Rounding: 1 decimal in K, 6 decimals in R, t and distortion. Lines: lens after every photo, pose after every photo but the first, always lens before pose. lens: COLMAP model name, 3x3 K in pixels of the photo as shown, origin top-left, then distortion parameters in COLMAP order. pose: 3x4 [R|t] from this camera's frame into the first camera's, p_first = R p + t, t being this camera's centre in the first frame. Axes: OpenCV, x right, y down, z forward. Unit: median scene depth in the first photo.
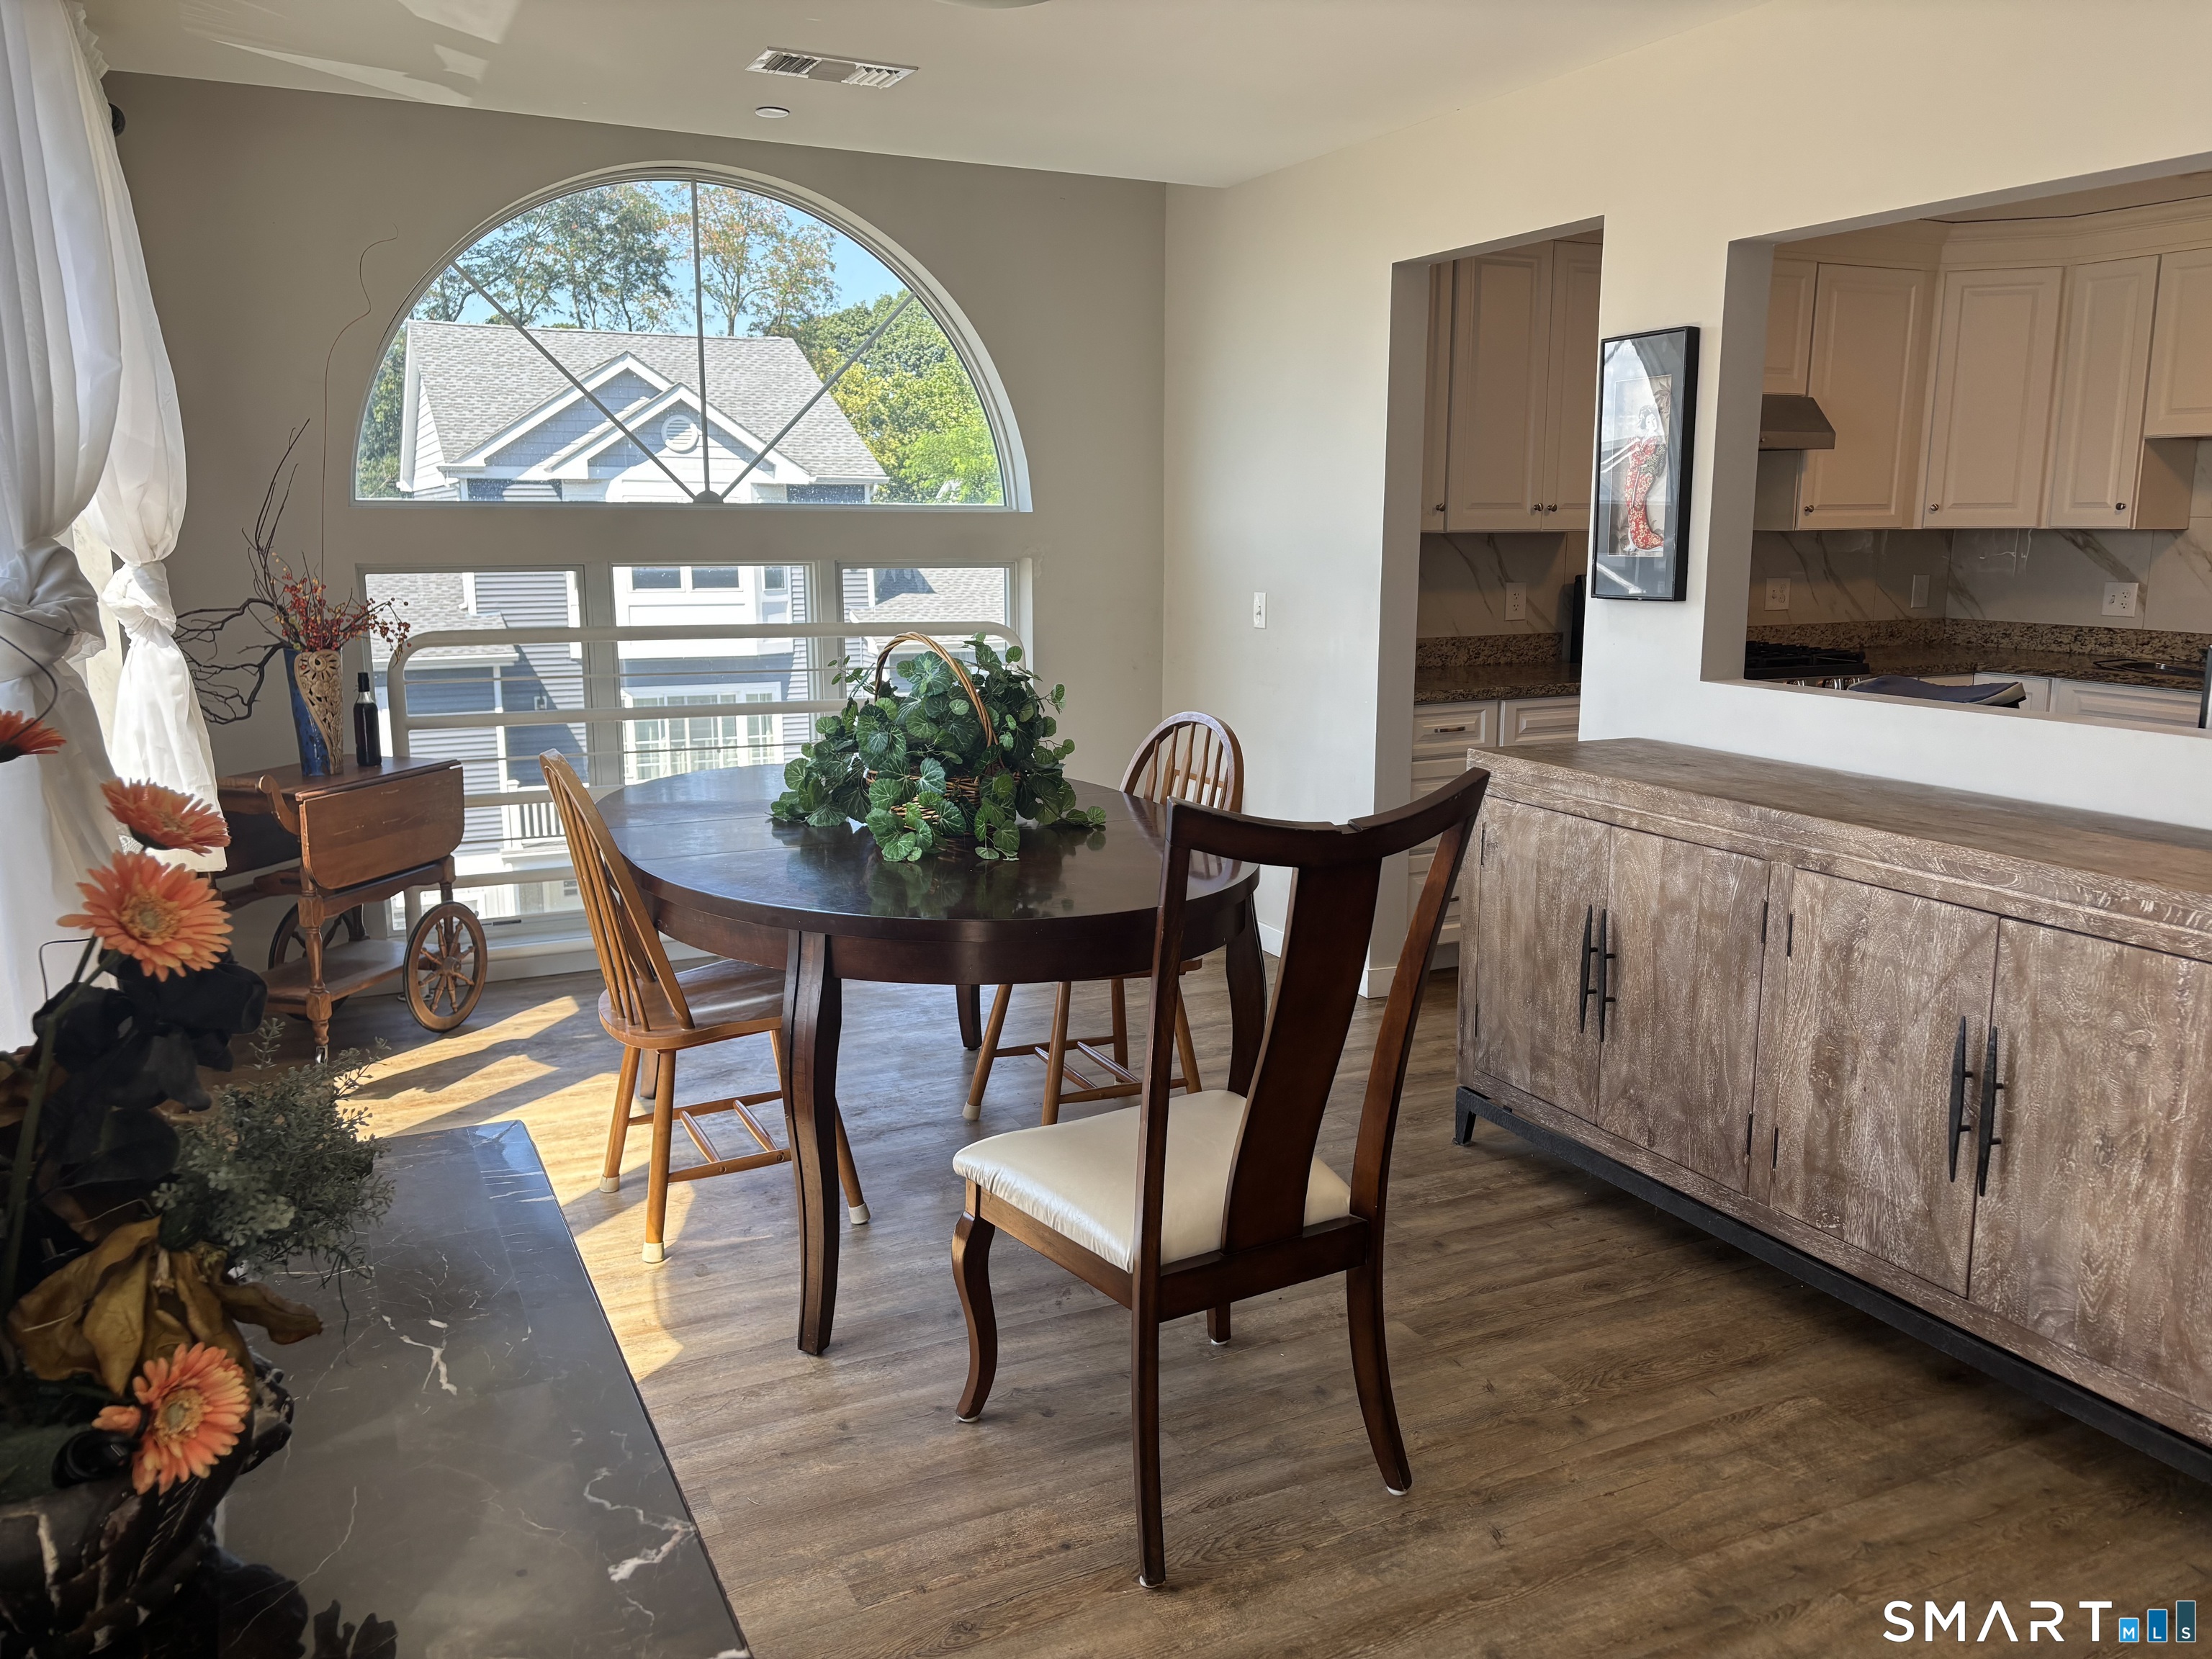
lens RADIAL K [[1663.5, 0, 1106.5], [0, 1663.5, 826.4], [0, 0, 1]] dist [0.061231, -0.051447]
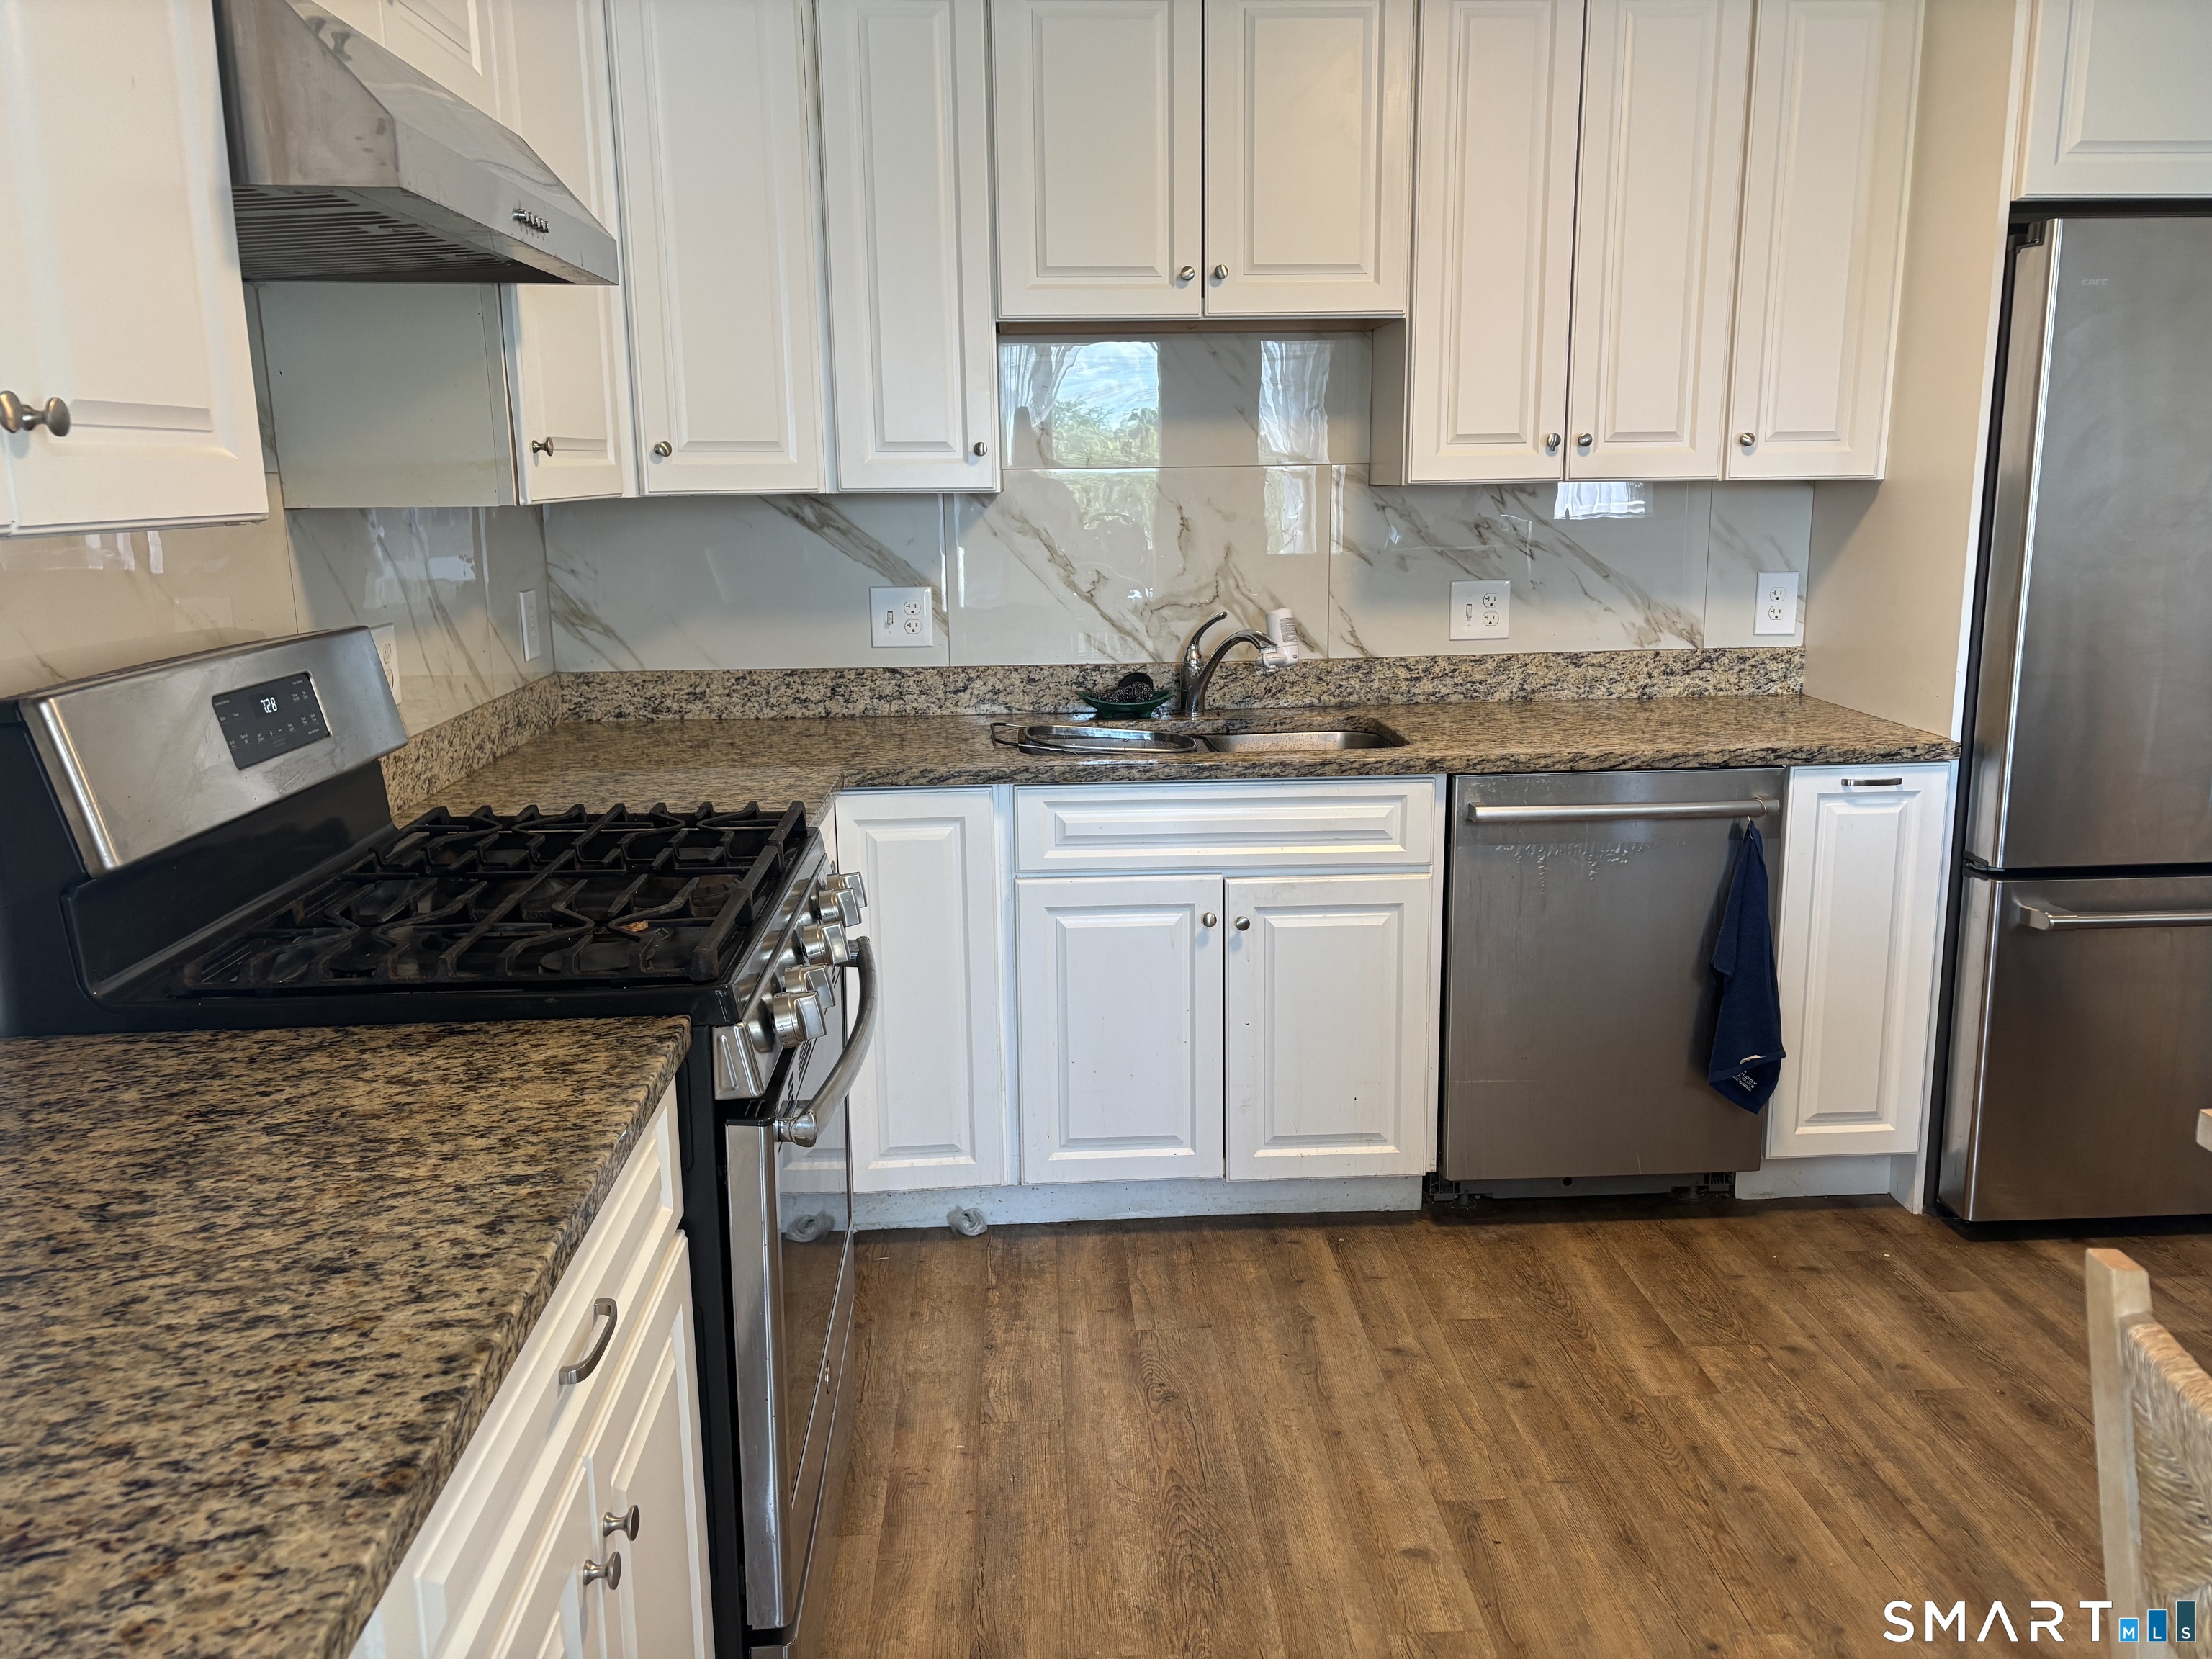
lens RADIAL K [[1663.5, 0, 1108.7], [0, 1663.5, 824.3], [0, 0, 1]] dist [0.061231, -0.051447]
pose [[0.388292, -0.201216, 0.899301, 0.109287], [0.181468, 0.973458, 0.139456, -0.130799], [-0.903493, 0.109045, 0.414500, 0.707204]]
